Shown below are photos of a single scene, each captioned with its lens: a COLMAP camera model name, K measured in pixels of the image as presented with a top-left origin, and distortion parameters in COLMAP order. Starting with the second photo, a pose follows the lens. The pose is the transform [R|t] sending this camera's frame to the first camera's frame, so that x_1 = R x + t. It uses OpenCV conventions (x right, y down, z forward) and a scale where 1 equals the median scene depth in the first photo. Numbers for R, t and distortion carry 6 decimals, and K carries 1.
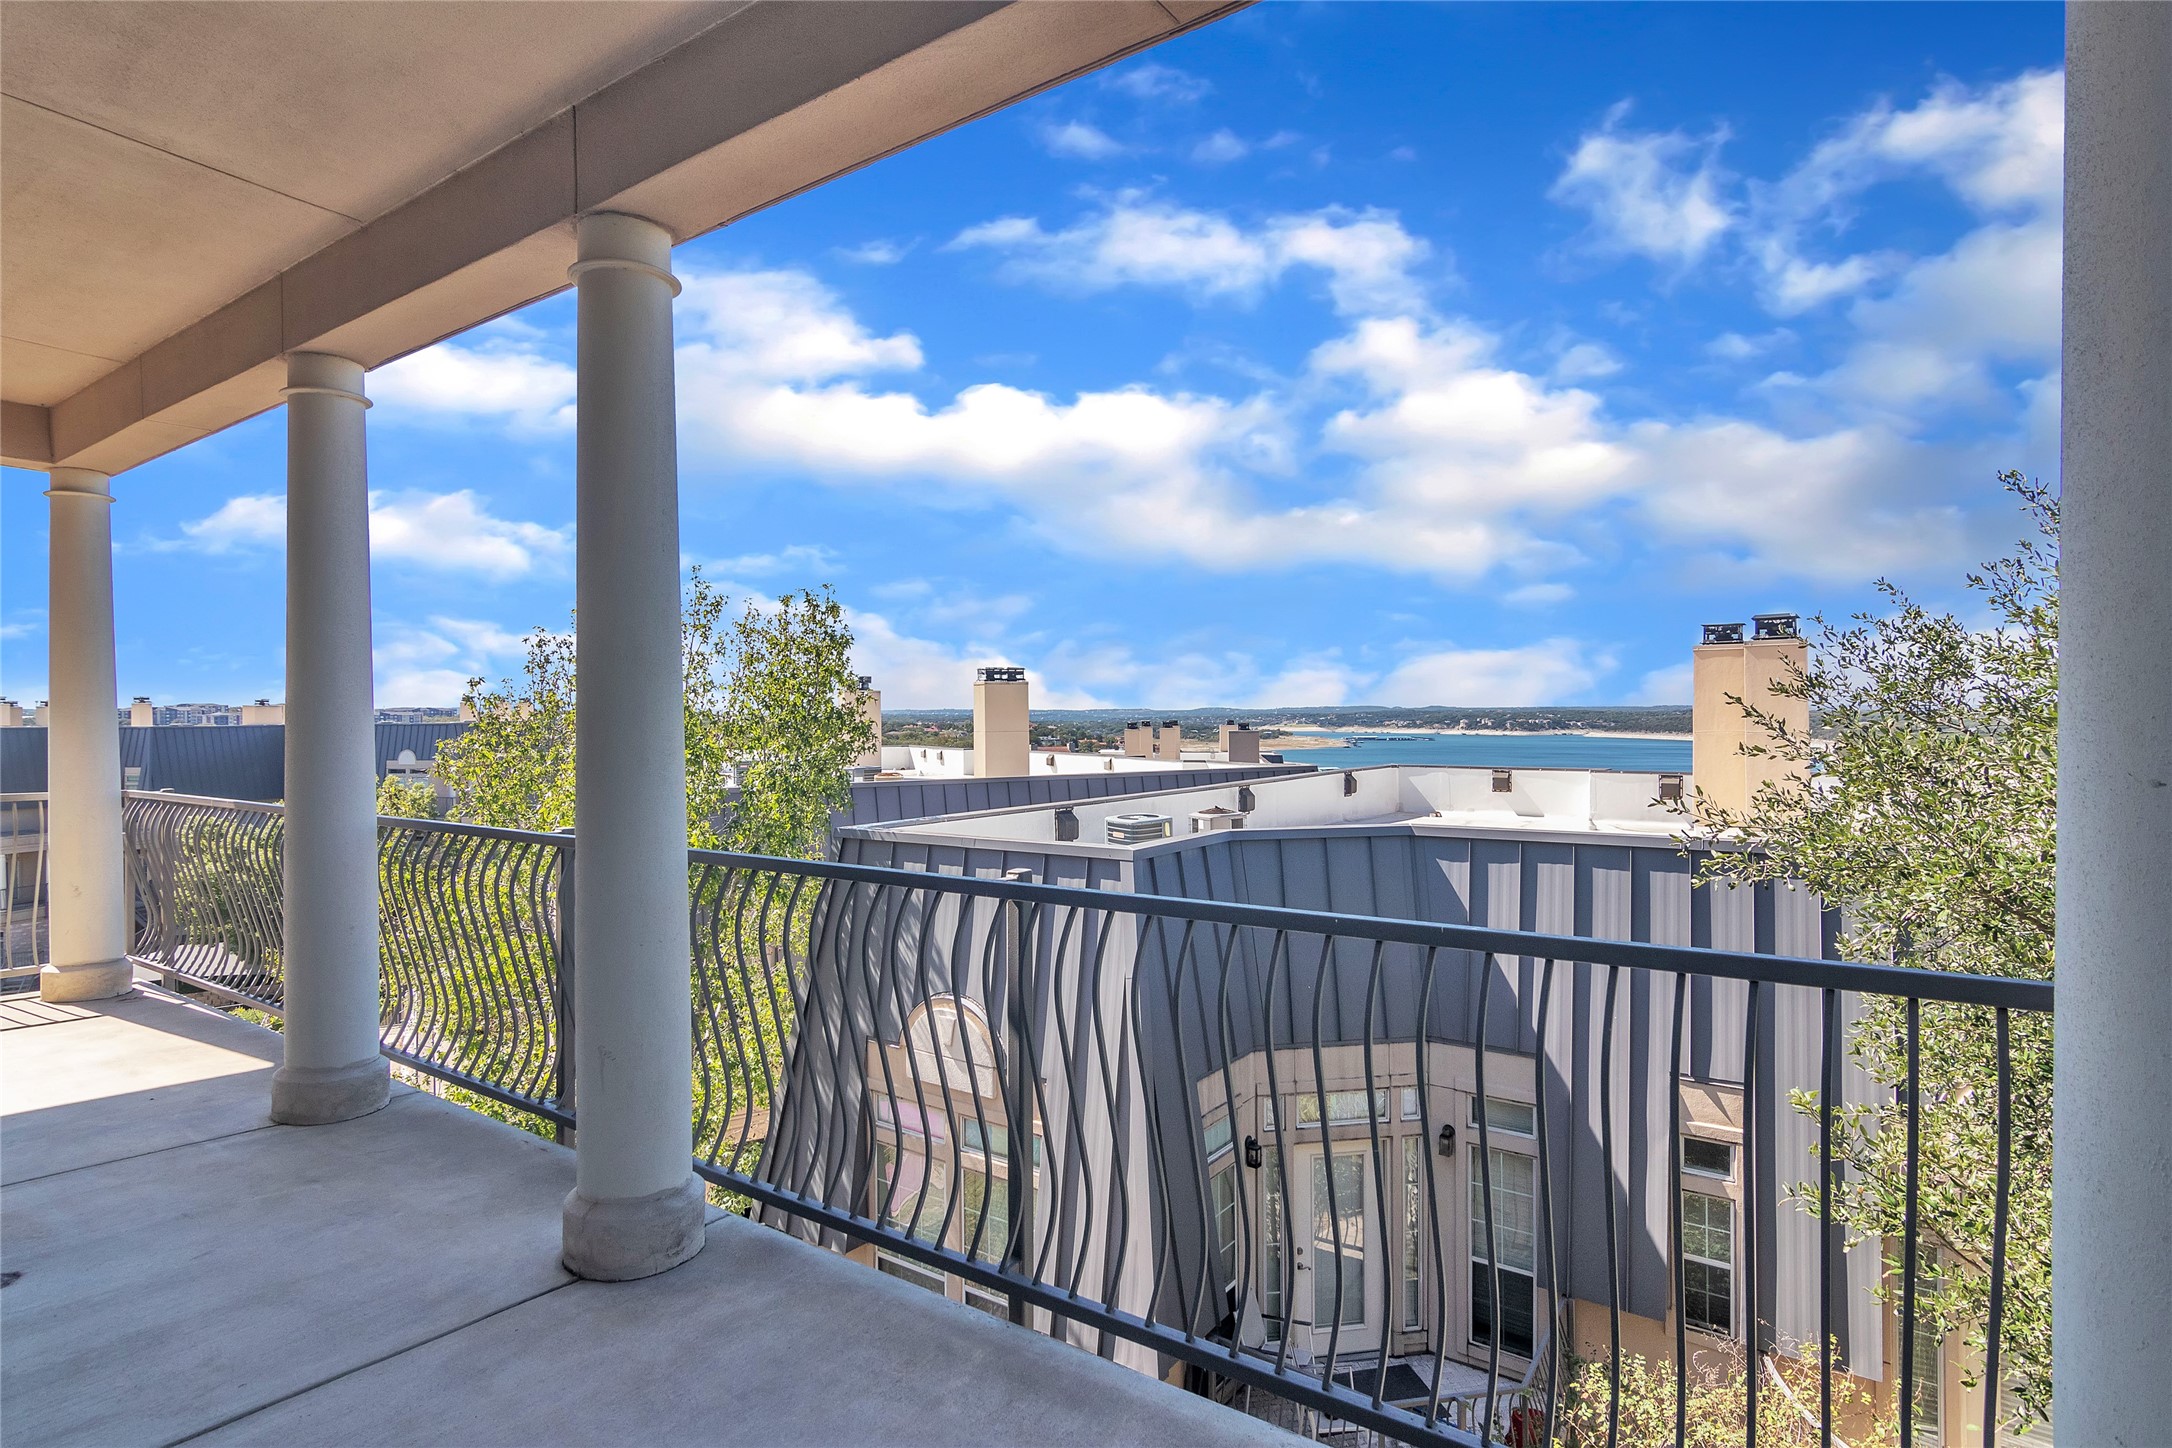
lens RADIAL K [[1133.9, 0, 1073.9], [0, 1133.9, 717.4], [0, 0, 1]] dist [0.003611, 0.003537]
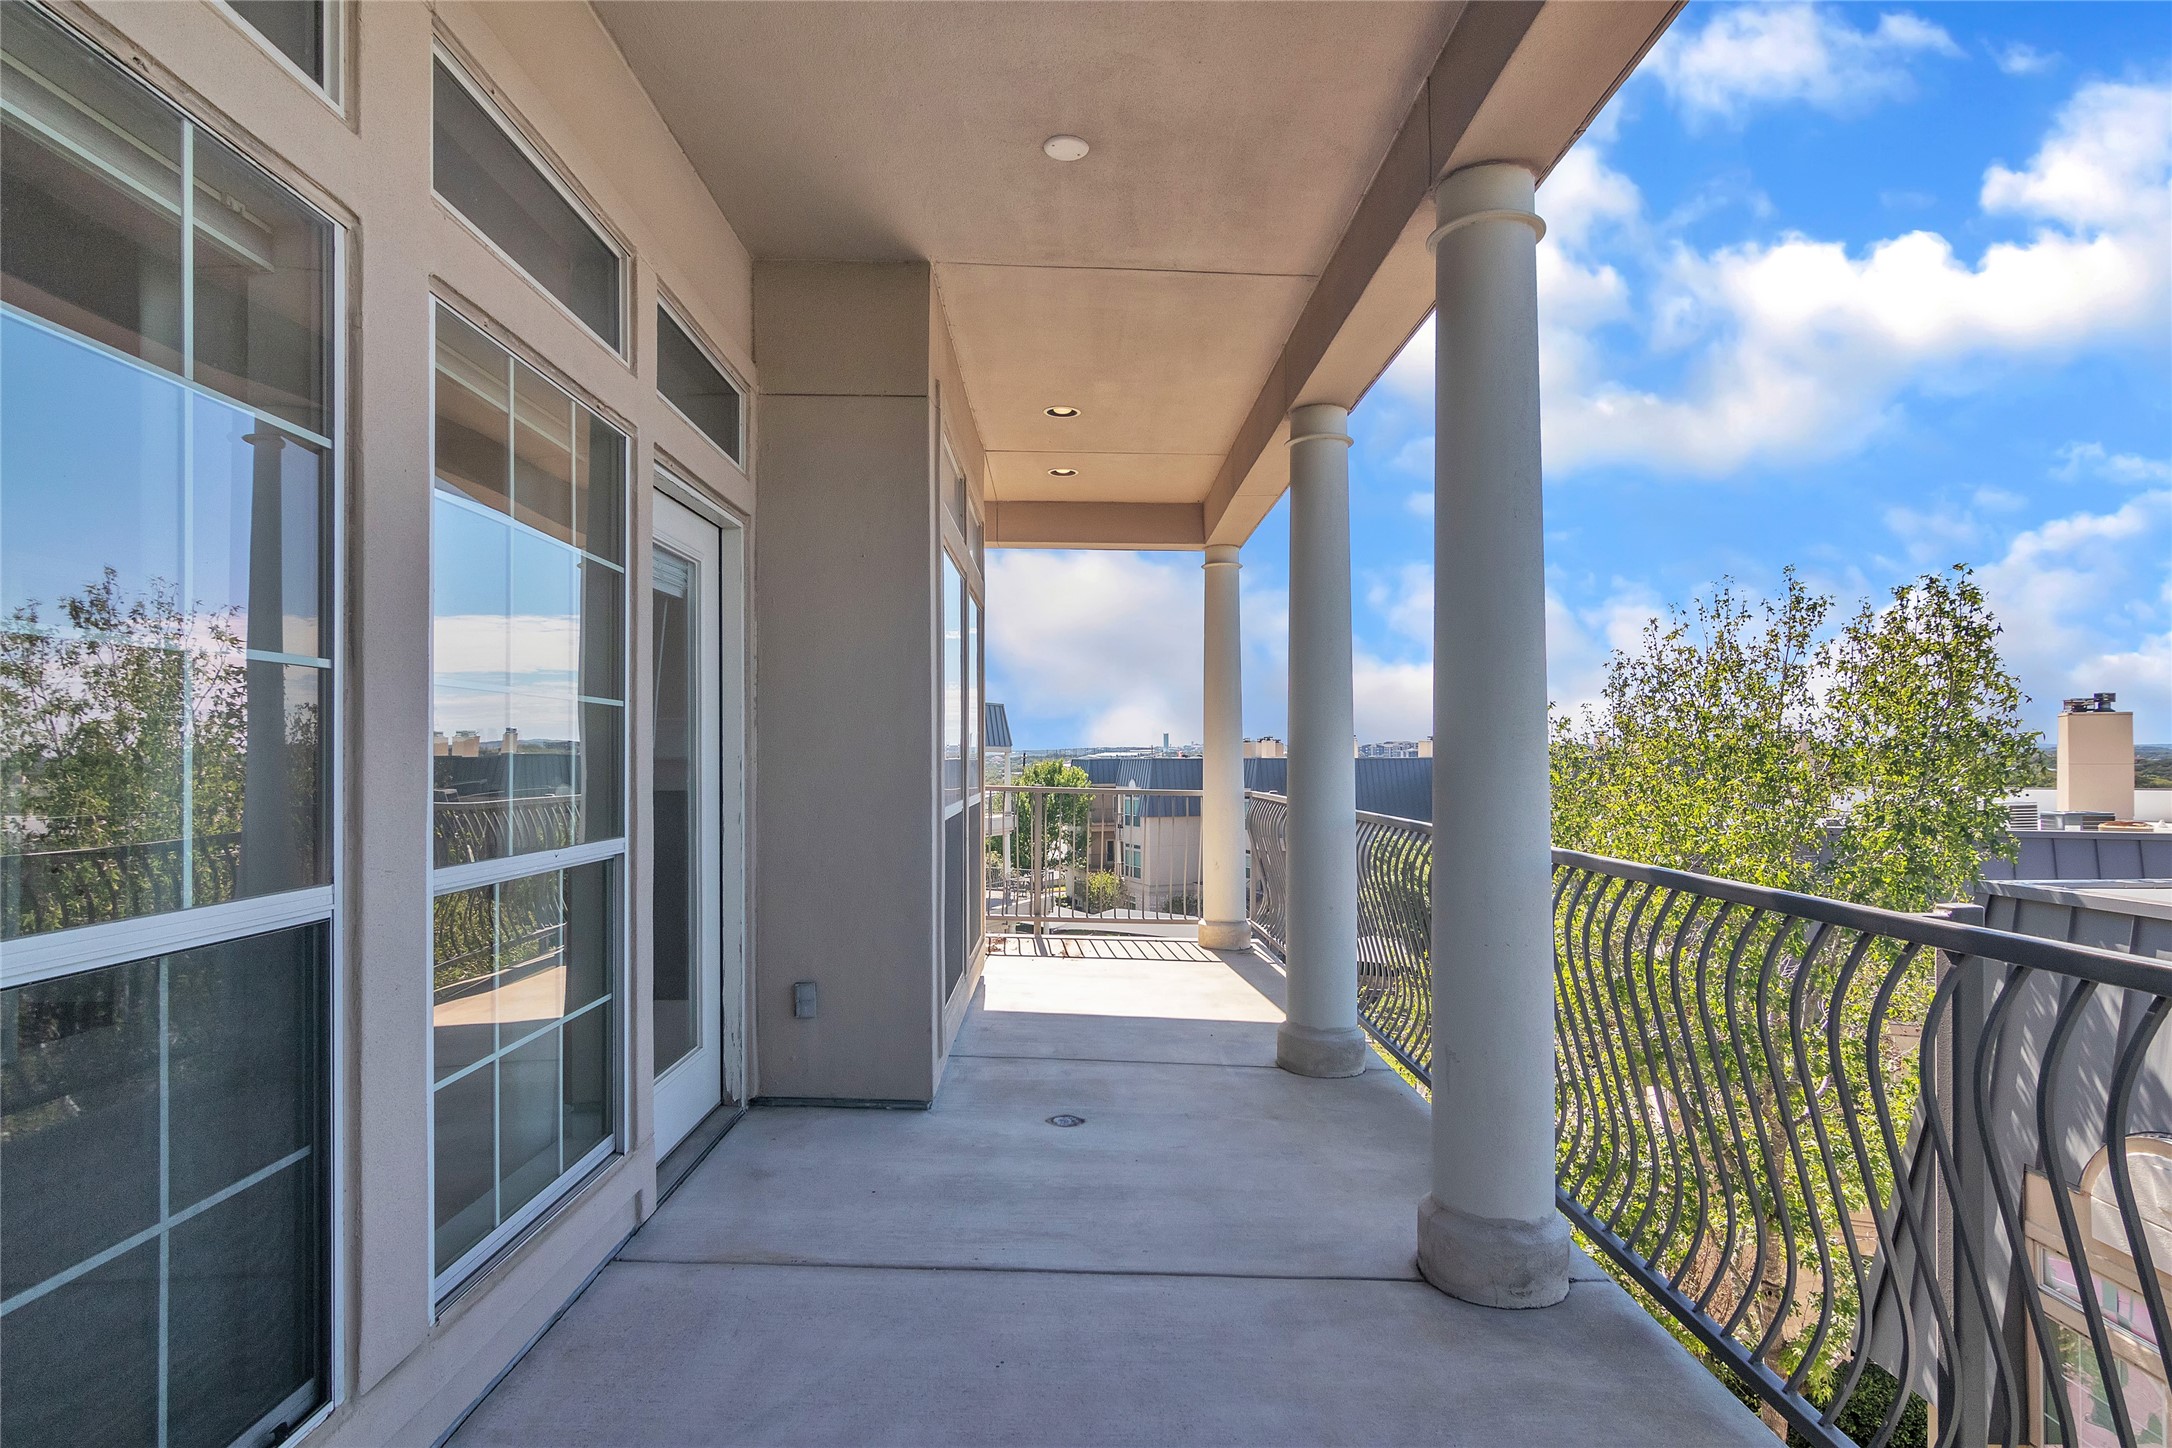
lens RADIAL K [[1133.9, 0, 1078.8], [0, 1133.9, 740.9], [0, 0, 1]] dist [0.003611, 0.003537]
pose [[0.591334, -0.007525, -0.806392, 0.124449], [-0.003026, 0.999929, -0.011551, 0.033890], [0.806421, 0.009271, 0.591269, 0.134614]]
